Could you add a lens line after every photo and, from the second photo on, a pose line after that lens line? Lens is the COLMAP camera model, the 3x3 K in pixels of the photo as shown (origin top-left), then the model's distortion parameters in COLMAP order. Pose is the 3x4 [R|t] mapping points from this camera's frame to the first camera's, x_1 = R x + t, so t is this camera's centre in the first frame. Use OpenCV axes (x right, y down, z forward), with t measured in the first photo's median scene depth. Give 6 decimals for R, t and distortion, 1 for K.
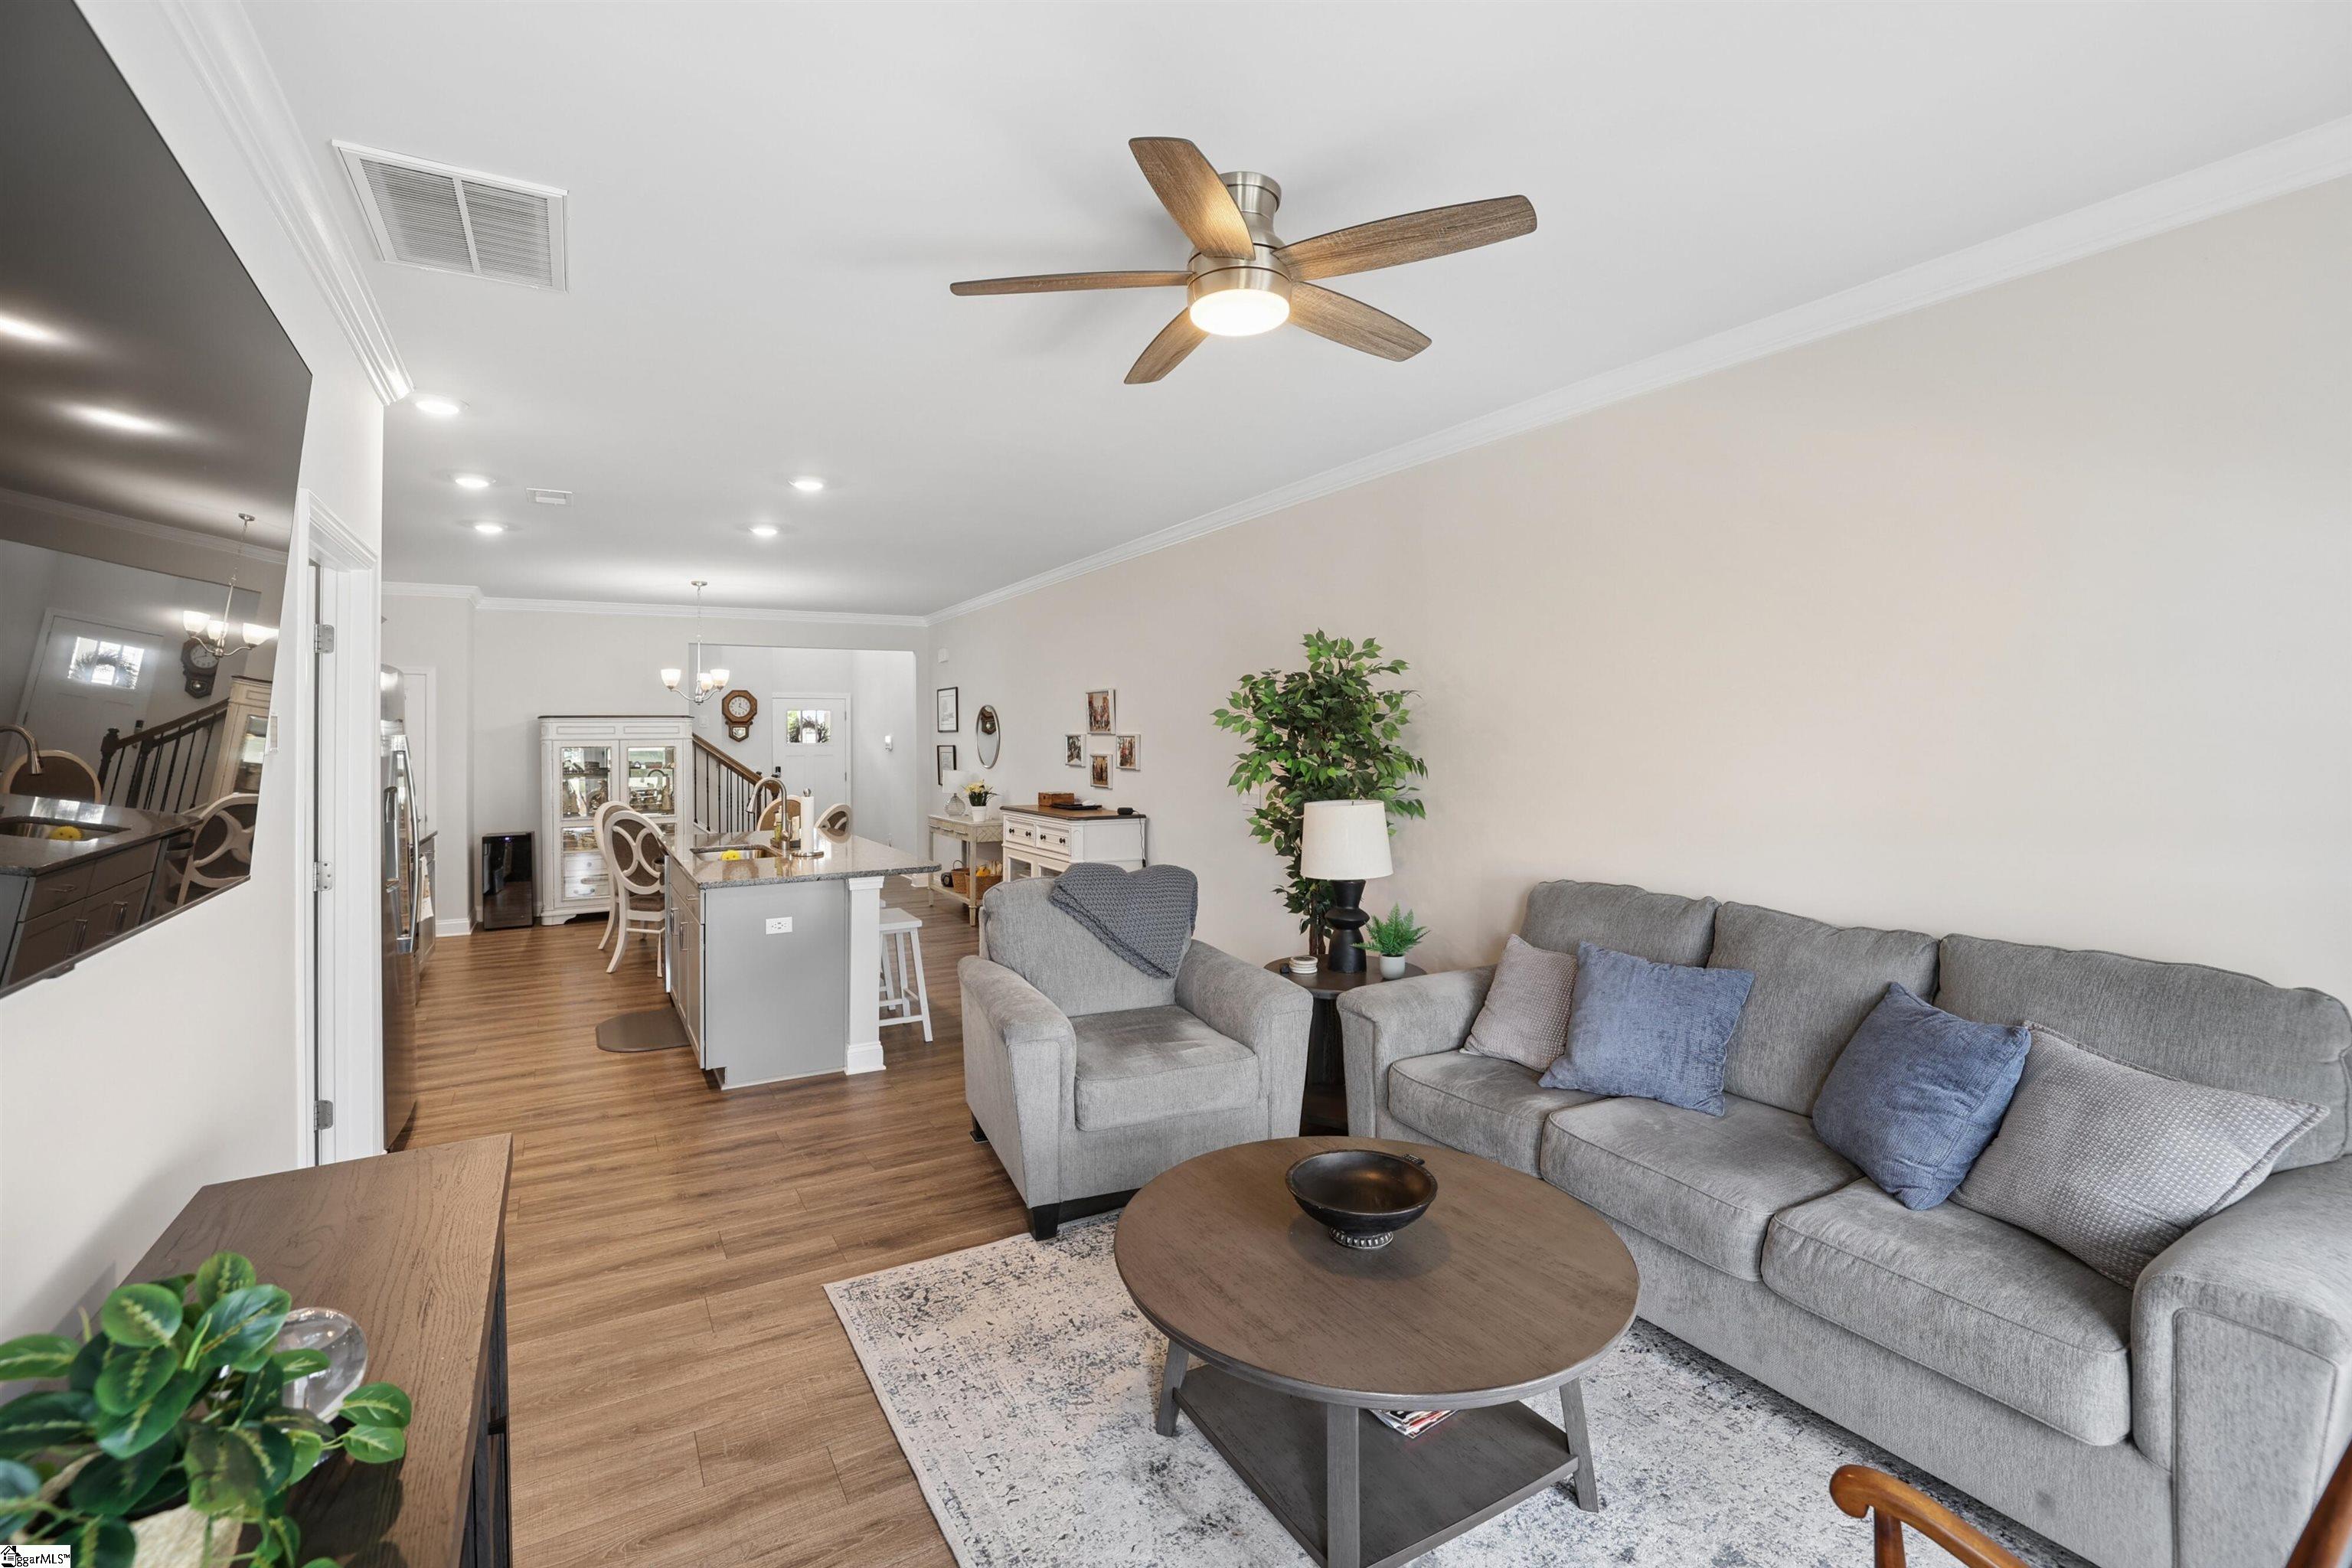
lens RADIAL K [[1008.9, 0, 1139.5], [0, 1008.9, 721.8], [0, 0, 1]] dist [-0.035661, -0.000093]
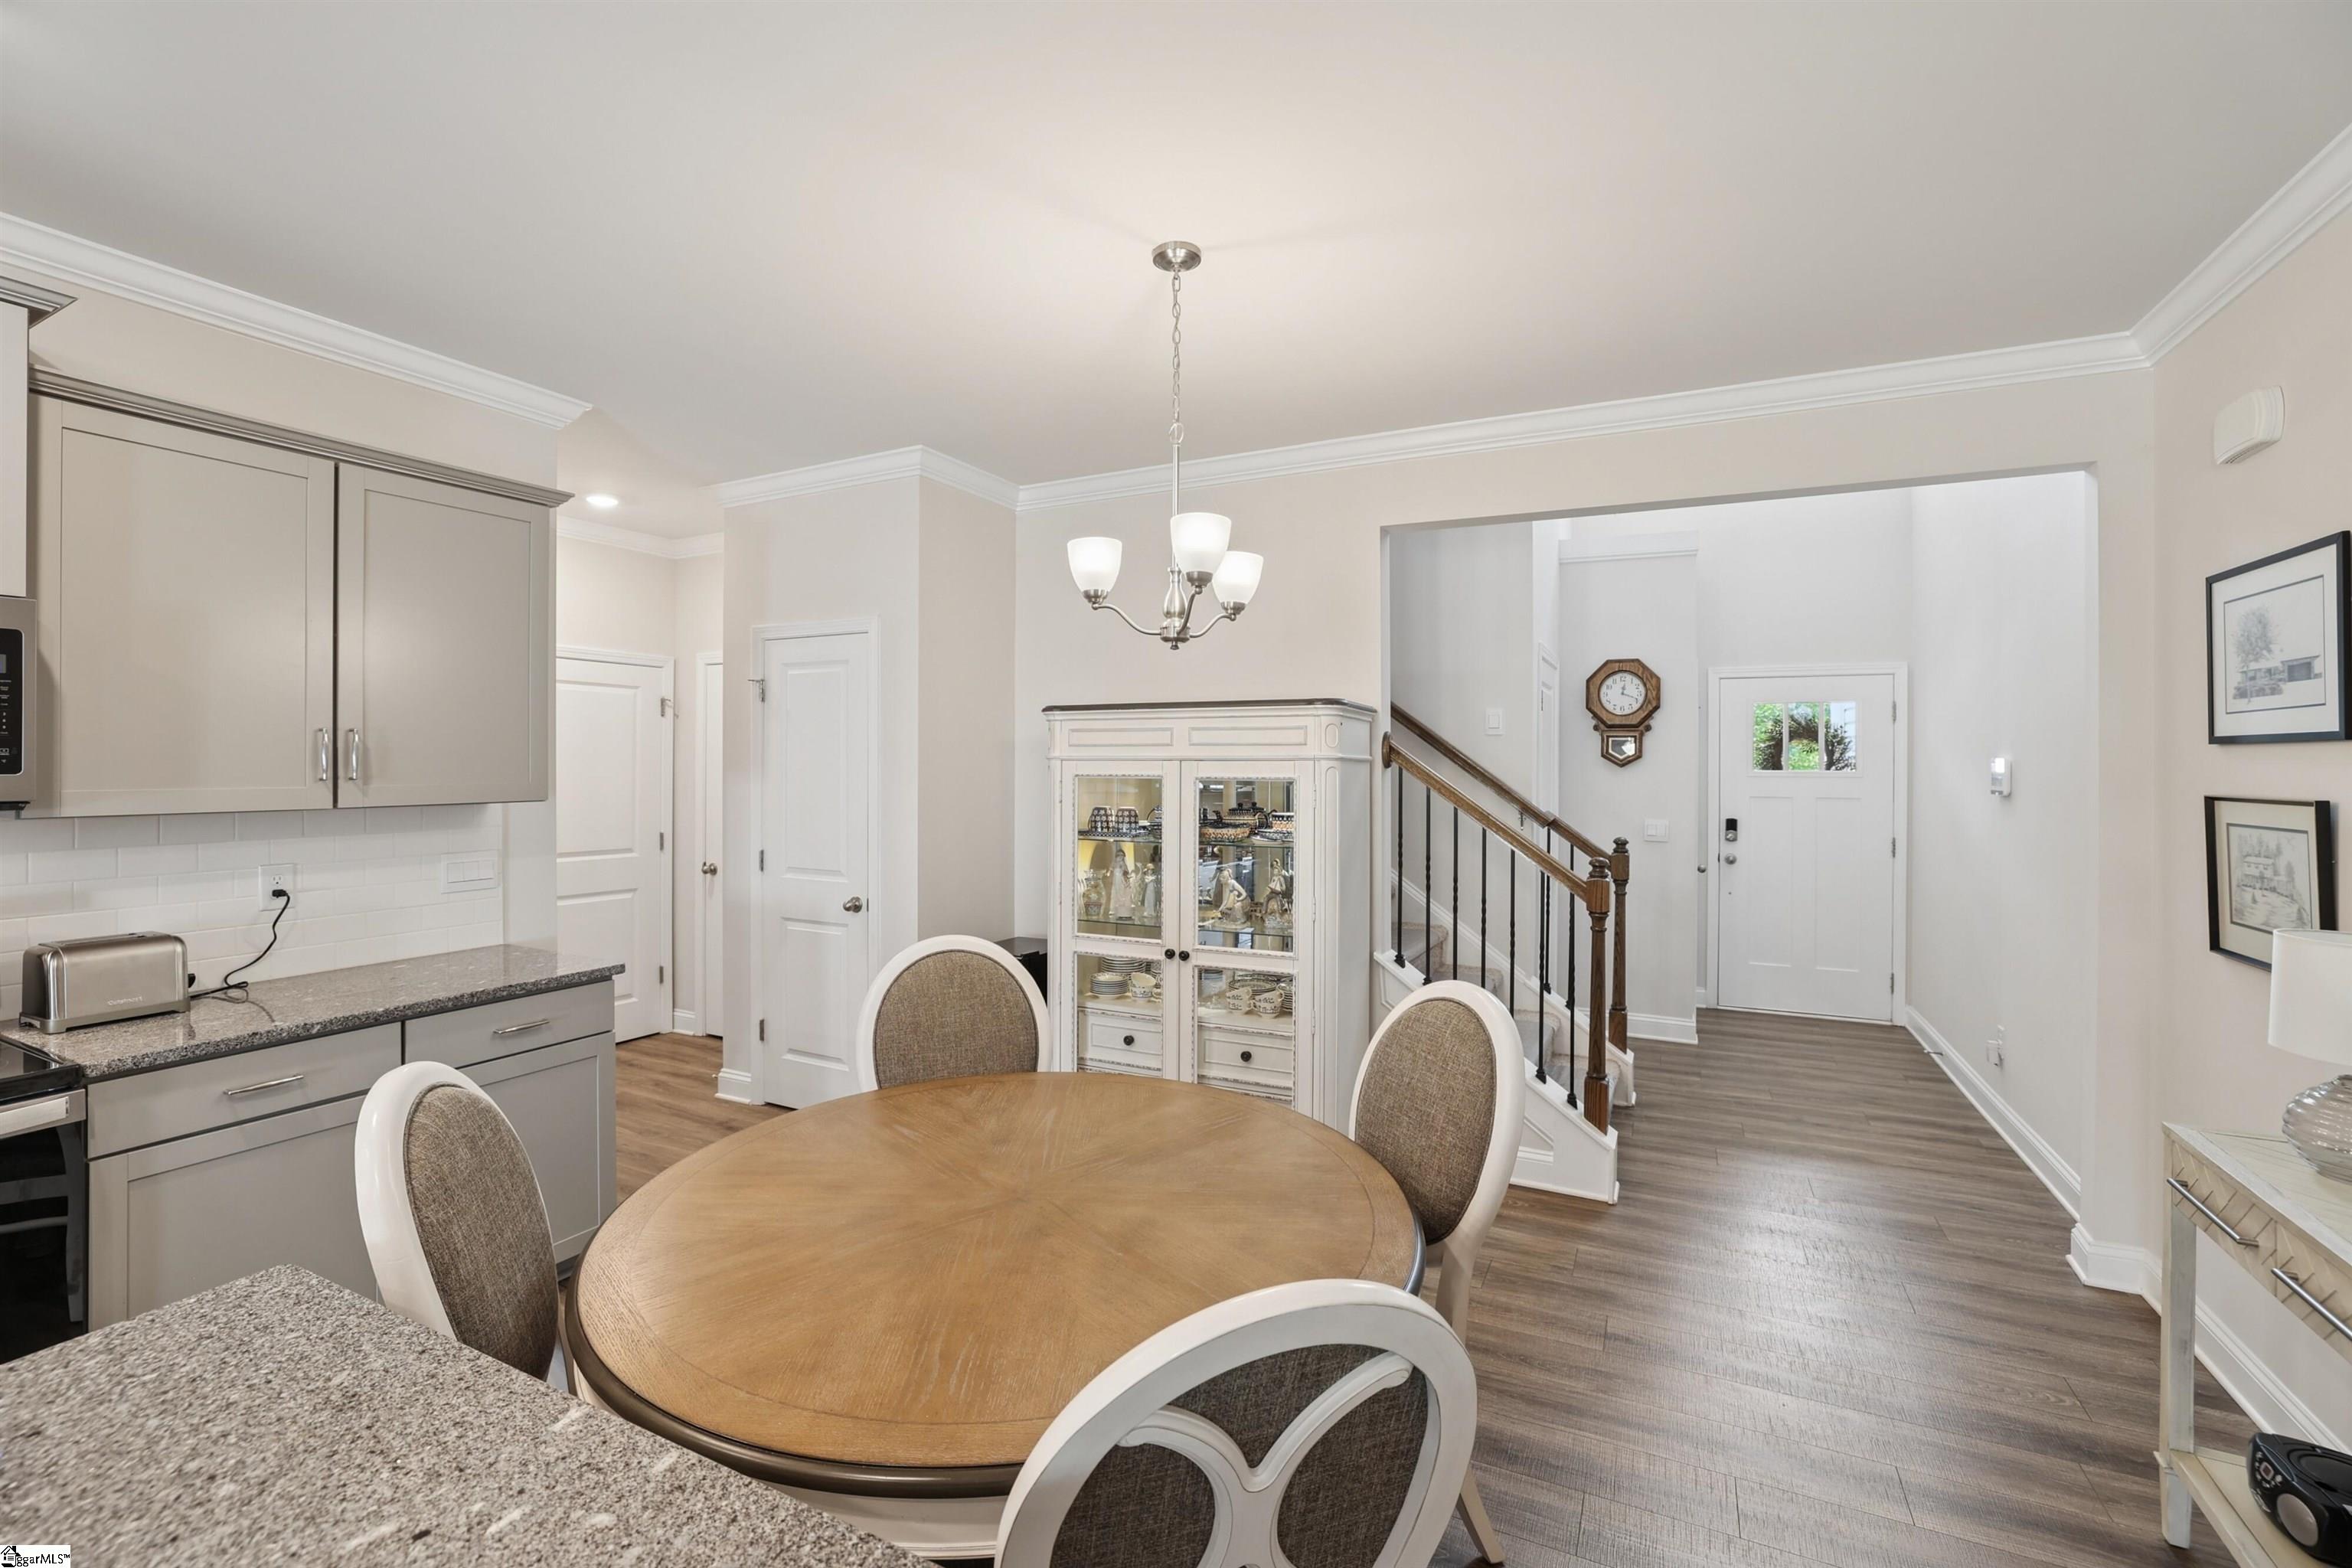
lens RADIAL K [[1015.7, 0, 1168.8], [0, 1015.7, 760.0], [0, 0, 1]] dist [-0.051775, 0.018256]
pose [[0.560539, 0.011207, -0.828052, -0.180849], [0.003308, 0.999870, 0.015772, 0.012263], [0.828121, -0.011580, 0.560429, 0.815461]]
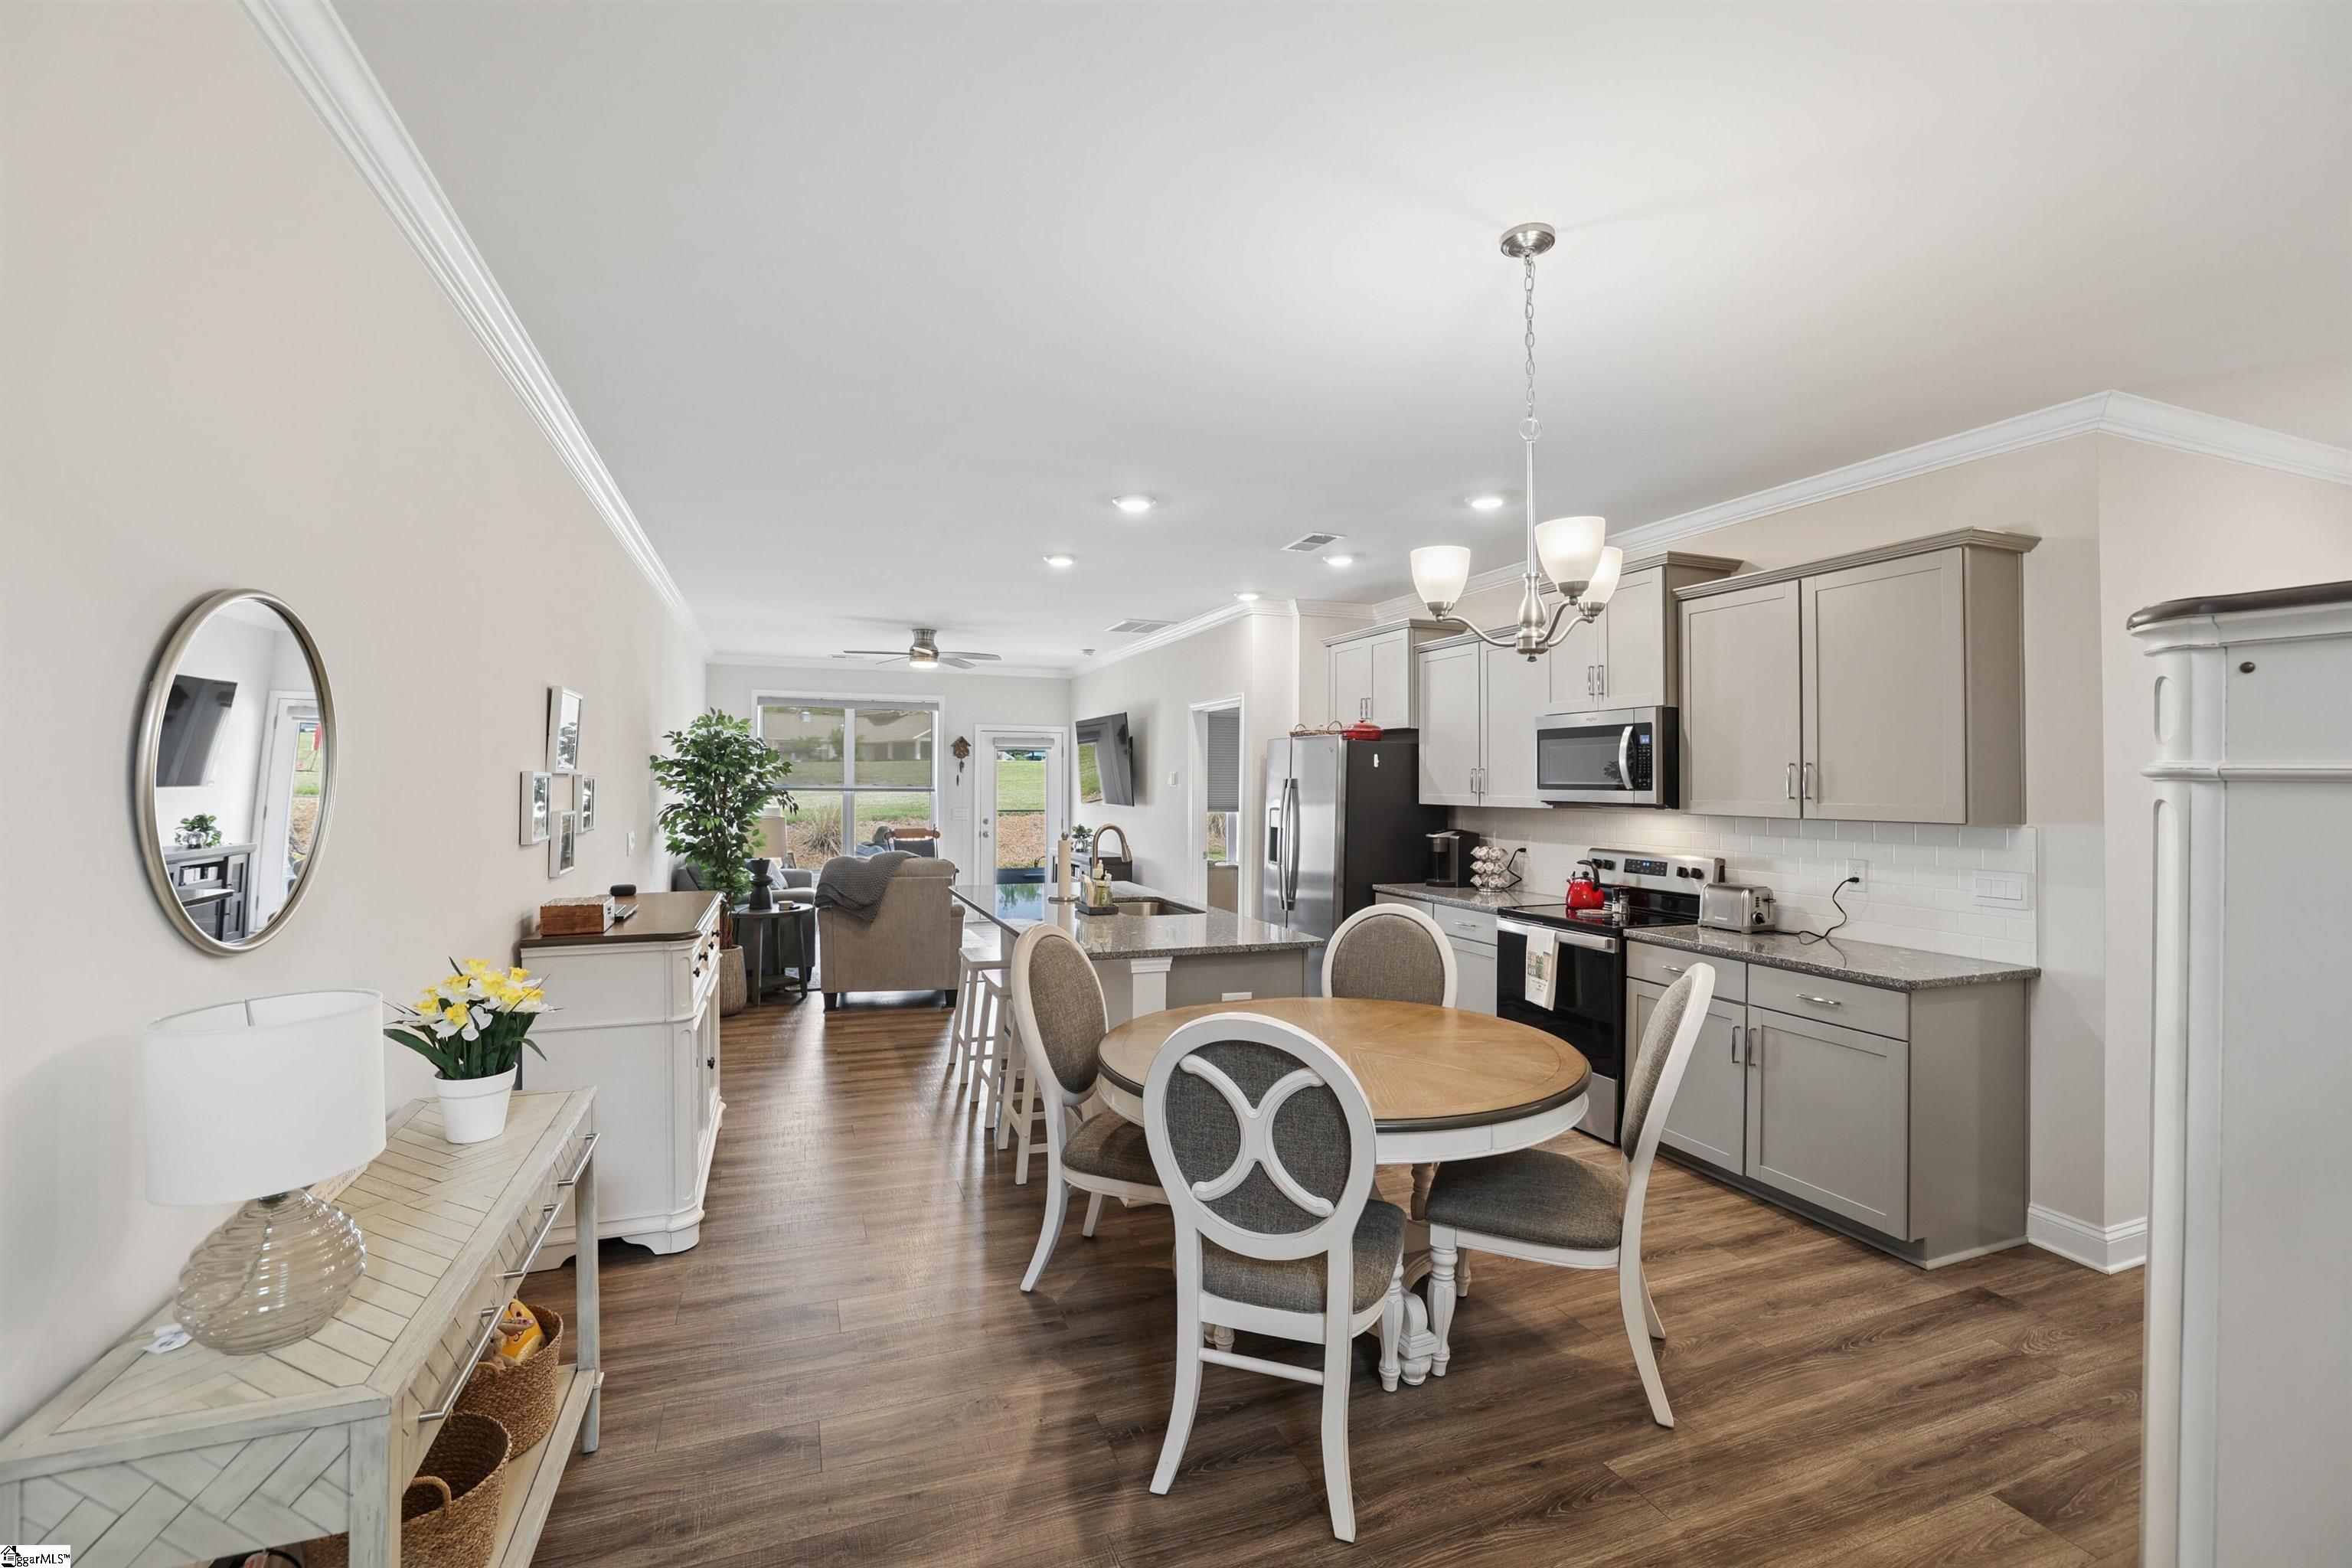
lens RADIAL K [[1015.7, 0, 1168.8], [0, 1015.7, 760.0], [0, 0, 1]] dist [-0.051775, 0.018256]
pose [[-0.989416, 0.007249, 0.144926, -0.375737], [0.001978, 0.999332, -0.036484, 0.021373], [-0.145094, -0.035811, -0.988770, 1.285521]]
